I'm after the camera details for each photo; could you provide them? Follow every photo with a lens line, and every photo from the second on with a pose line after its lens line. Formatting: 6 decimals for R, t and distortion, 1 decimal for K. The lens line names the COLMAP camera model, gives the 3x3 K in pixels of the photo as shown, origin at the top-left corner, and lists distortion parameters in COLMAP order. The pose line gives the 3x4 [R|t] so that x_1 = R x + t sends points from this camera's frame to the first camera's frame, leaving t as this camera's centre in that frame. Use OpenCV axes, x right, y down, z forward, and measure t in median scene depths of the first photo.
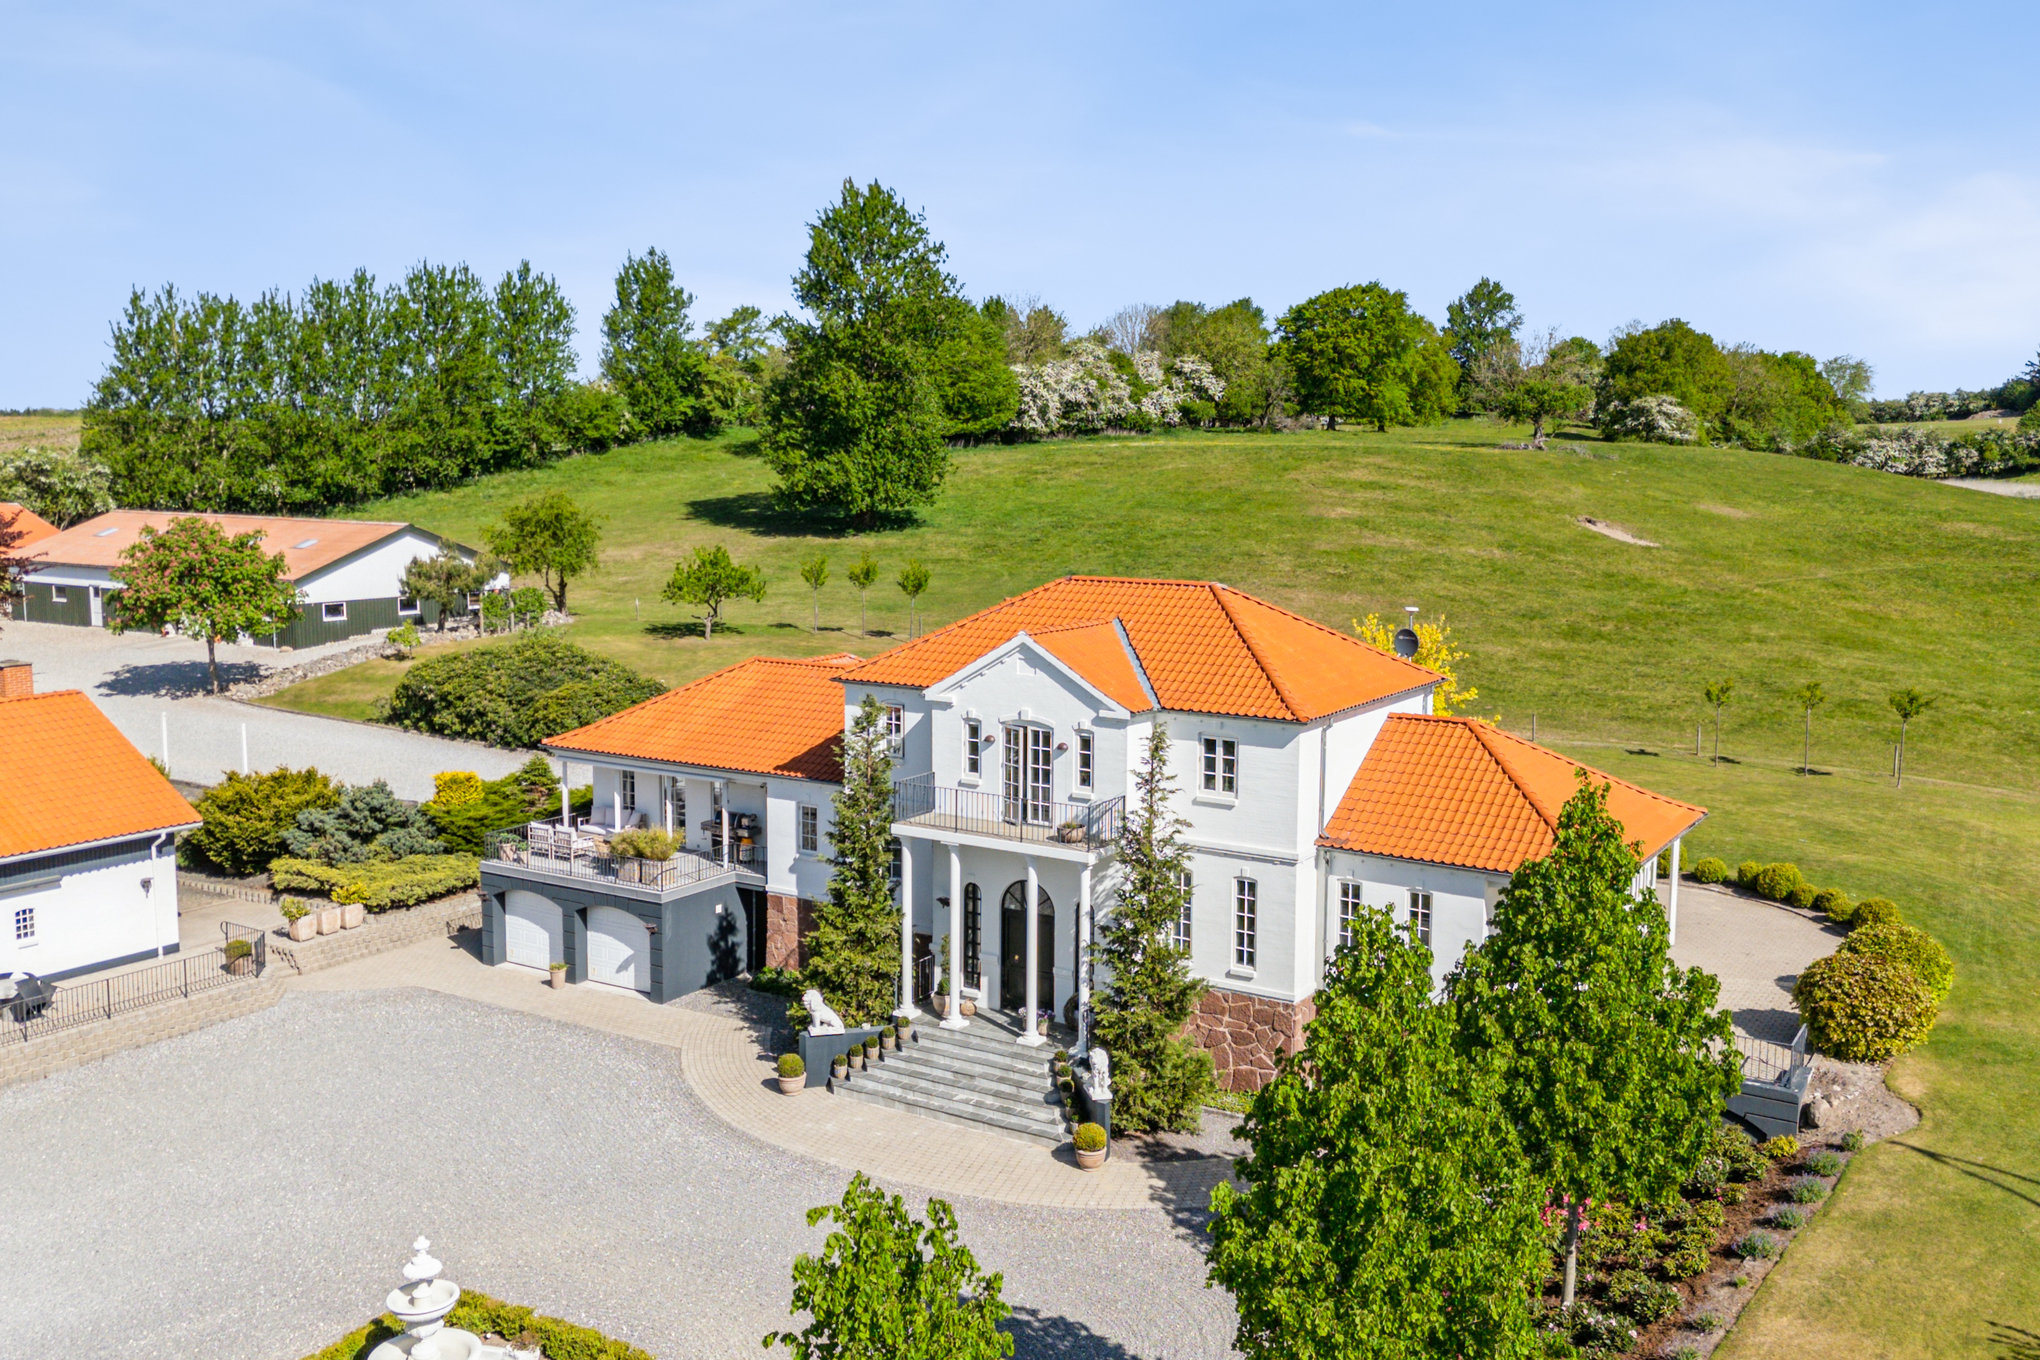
lens RADIAL K [[1793.6, 0, 1020.0], [0, 1793.6, 680.0], [0, 0, 1]] dist [0.162217, -0.003153]
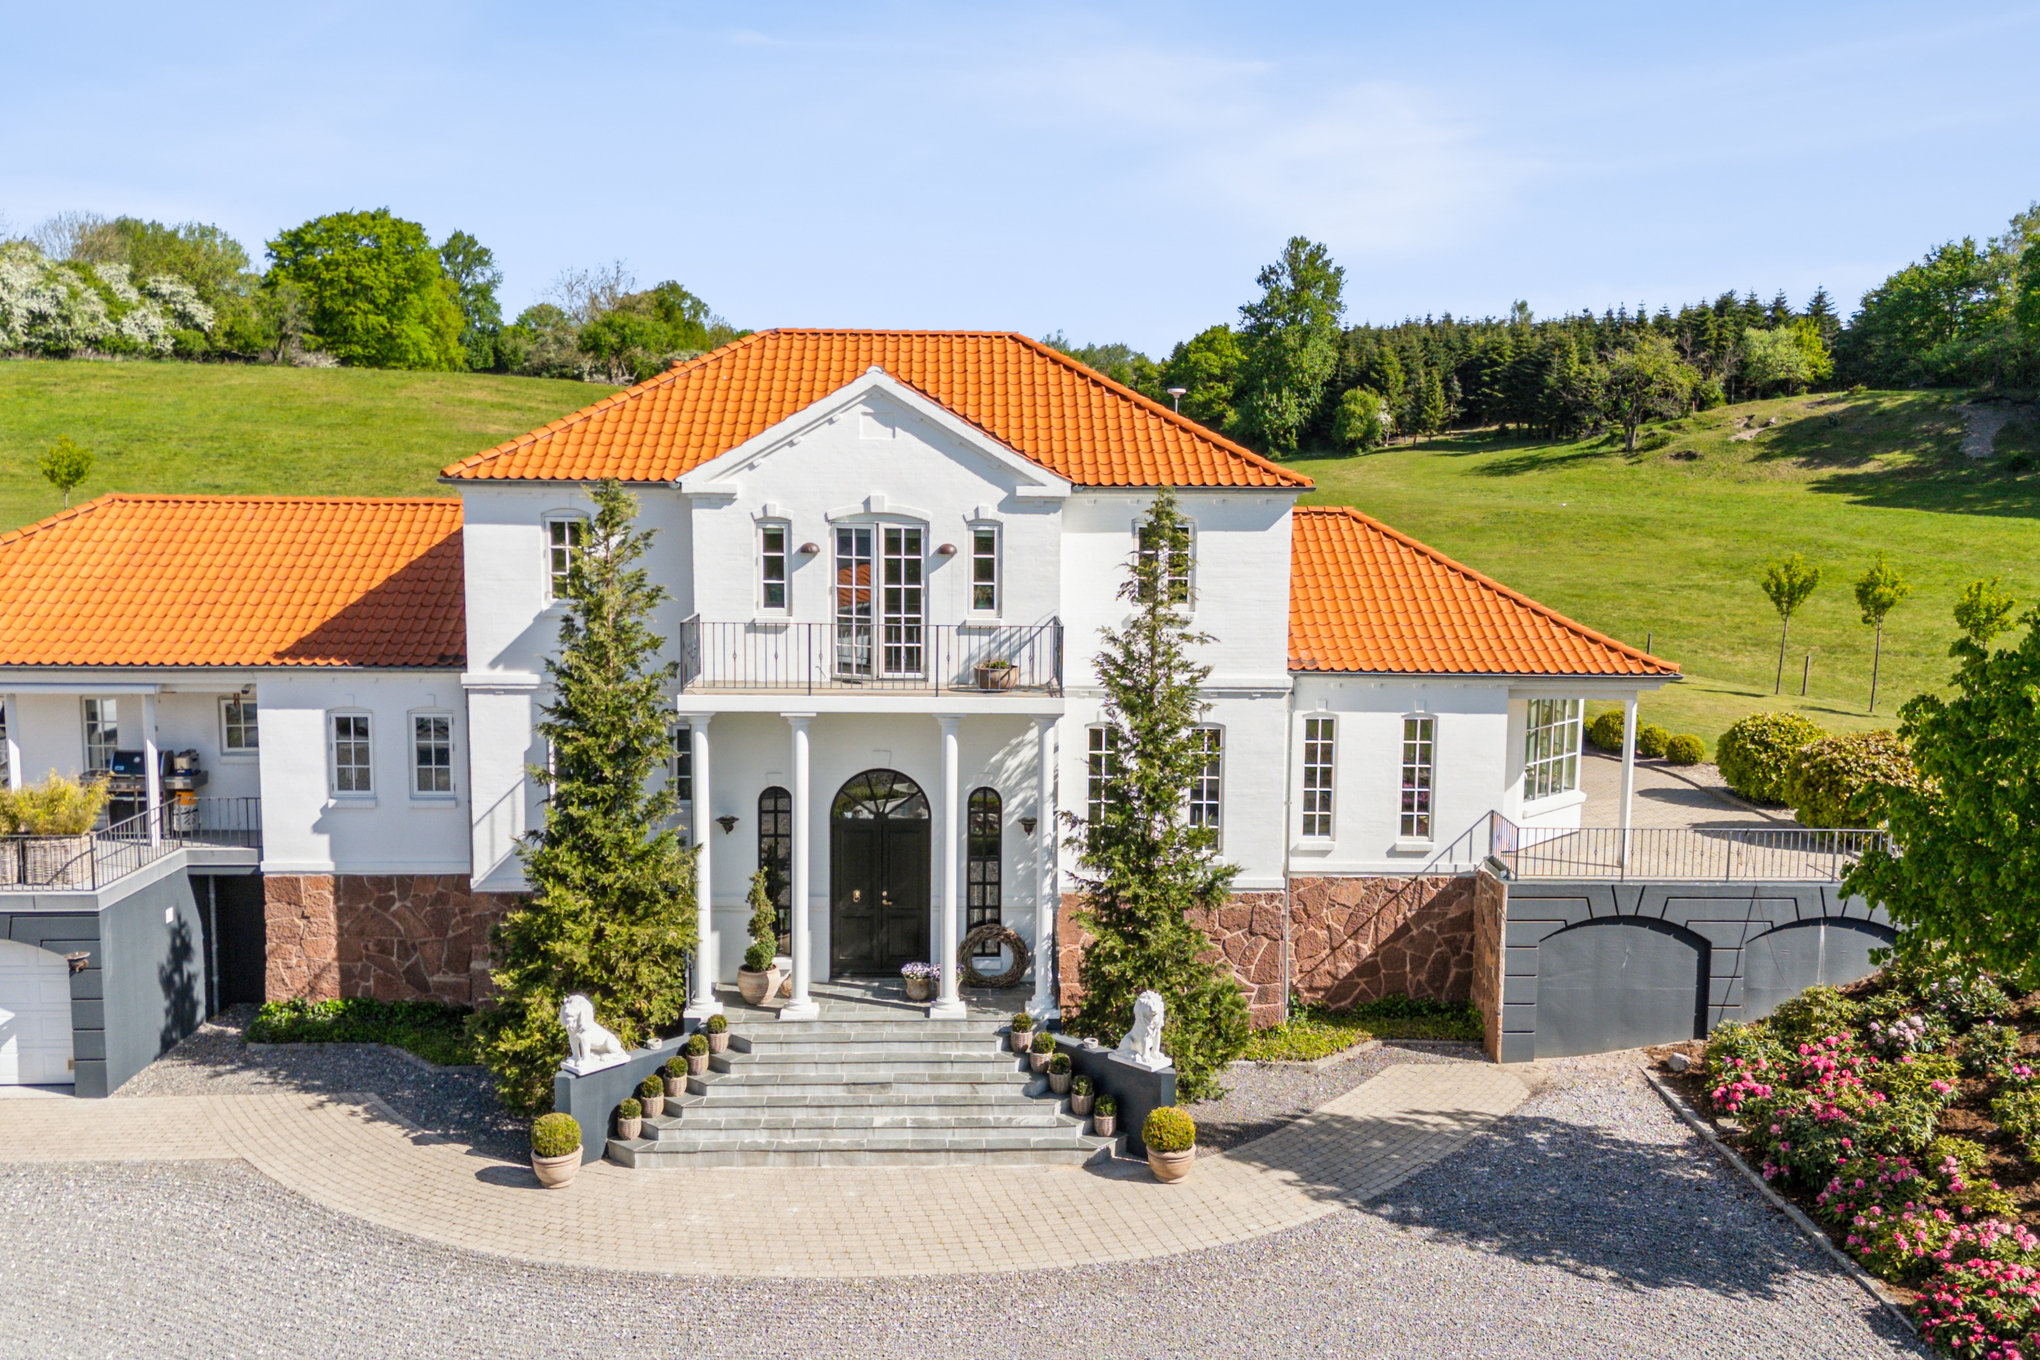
lens RADIAL K [[1774.9, 0, 1020.0], [0, 1774.9, 680.0], [0, 0, 1]] dist [0.066043, -0.013479]
pose [[0.825621, -0.070398, 0.559816, -0.297466], [0.068114, 0.997365, 0.024964, 0.066305], [-0.560099, 0.017521, 0.828241, 0.443764]]
